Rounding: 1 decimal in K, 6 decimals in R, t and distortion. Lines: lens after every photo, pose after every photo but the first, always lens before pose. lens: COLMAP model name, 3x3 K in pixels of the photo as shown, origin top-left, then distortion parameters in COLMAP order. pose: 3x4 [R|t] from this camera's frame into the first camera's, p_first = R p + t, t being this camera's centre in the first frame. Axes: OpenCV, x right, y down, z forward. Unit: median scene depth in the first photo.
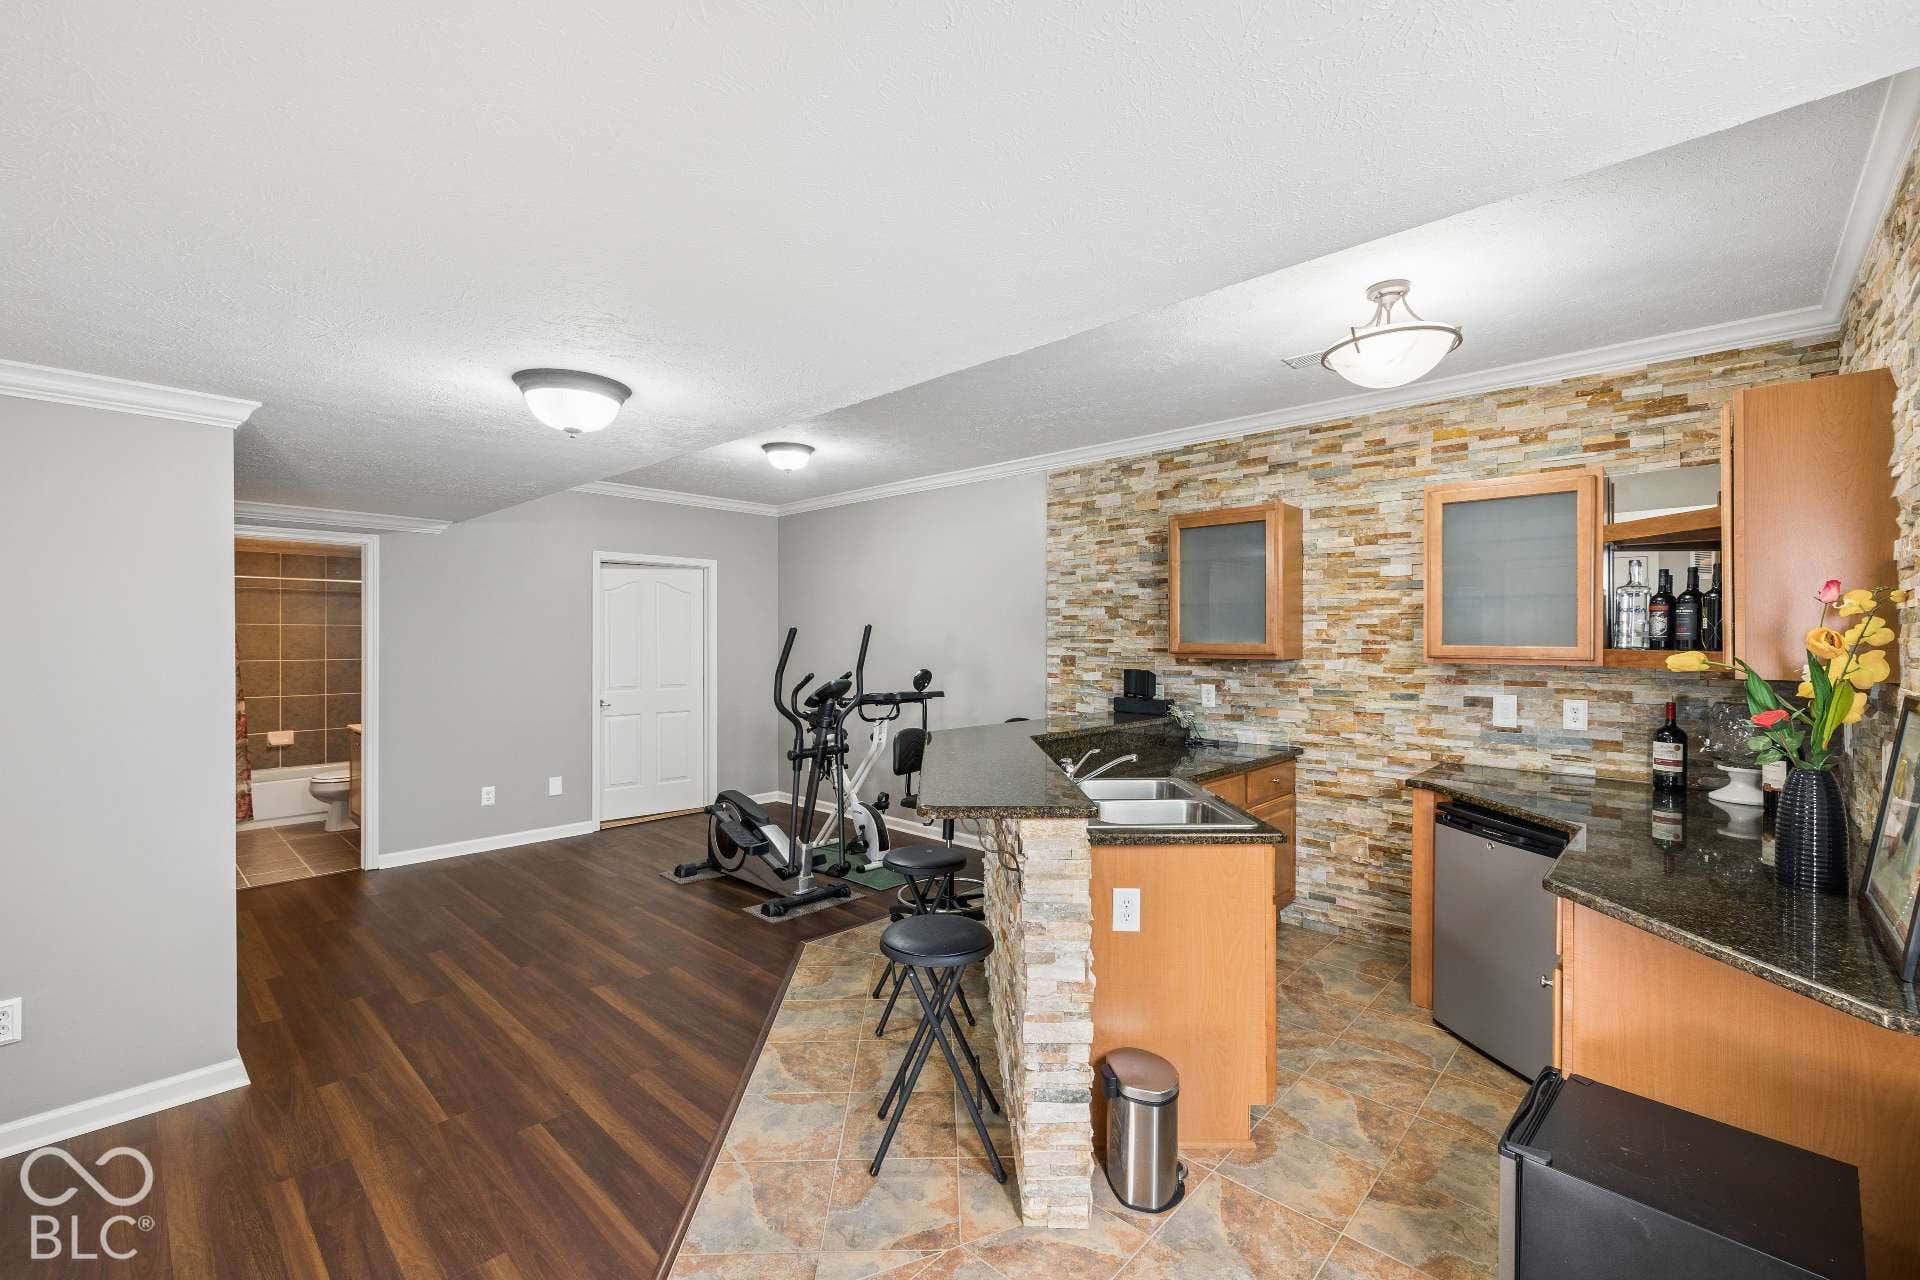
lens RADIAL K [[812.9, 0, 960.0], [0, 812.9, 640.0], [0, 0, 1]] dist [0.000890, 0.000387]
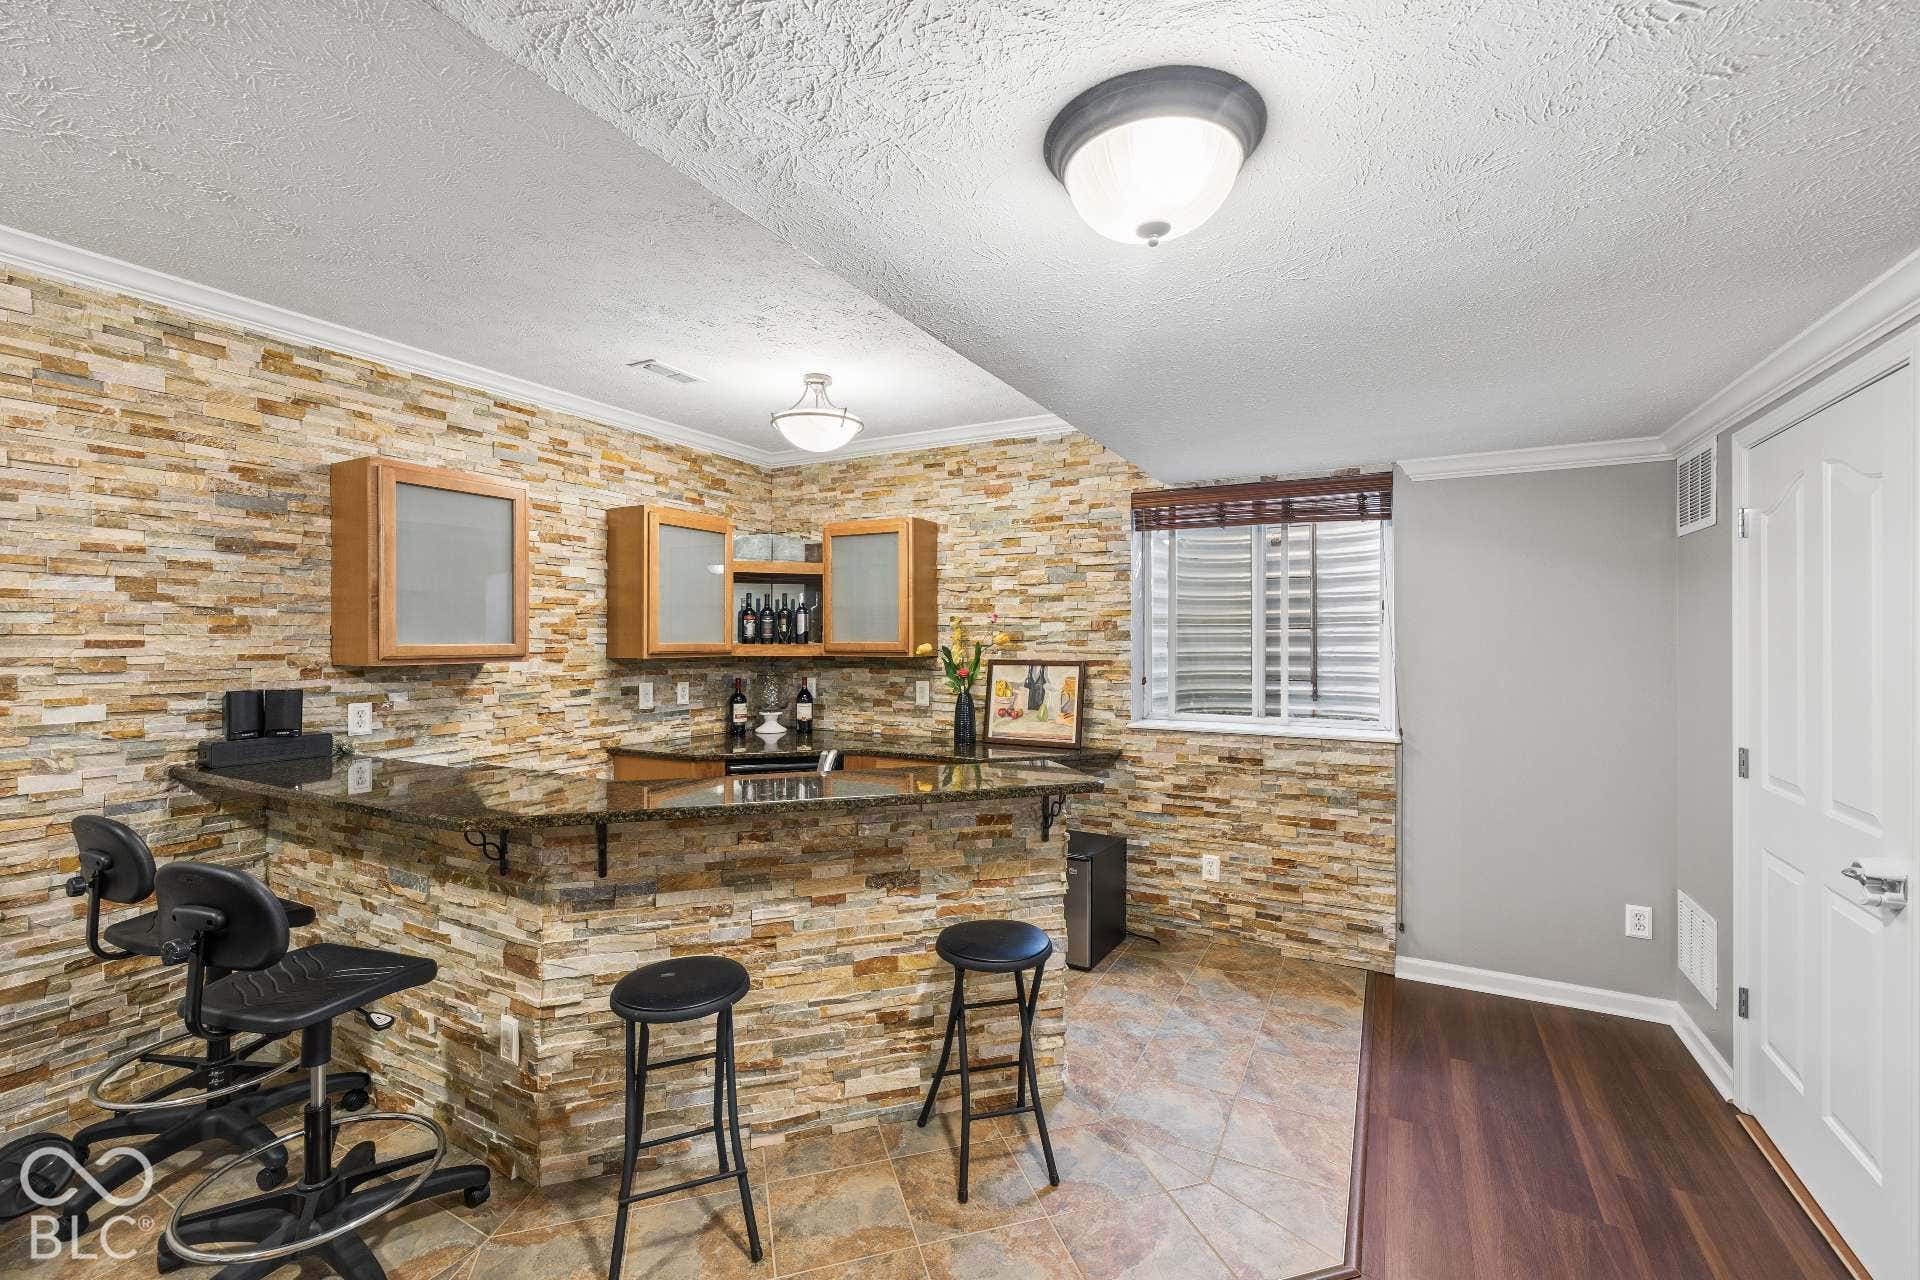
lens RADIAL K [[812.9, 0, 960.0], [0, 812.9, 640.0], [0, 0, 1]] dist [0.000890, 0.000387]
pose [[-0.260886, -0.005732, 0.965353, -0.557132], [0.001644, 0.999978, 0.006382, -0.004158], [-0.965368, 0.003252, -0.260871, 0.745795]]
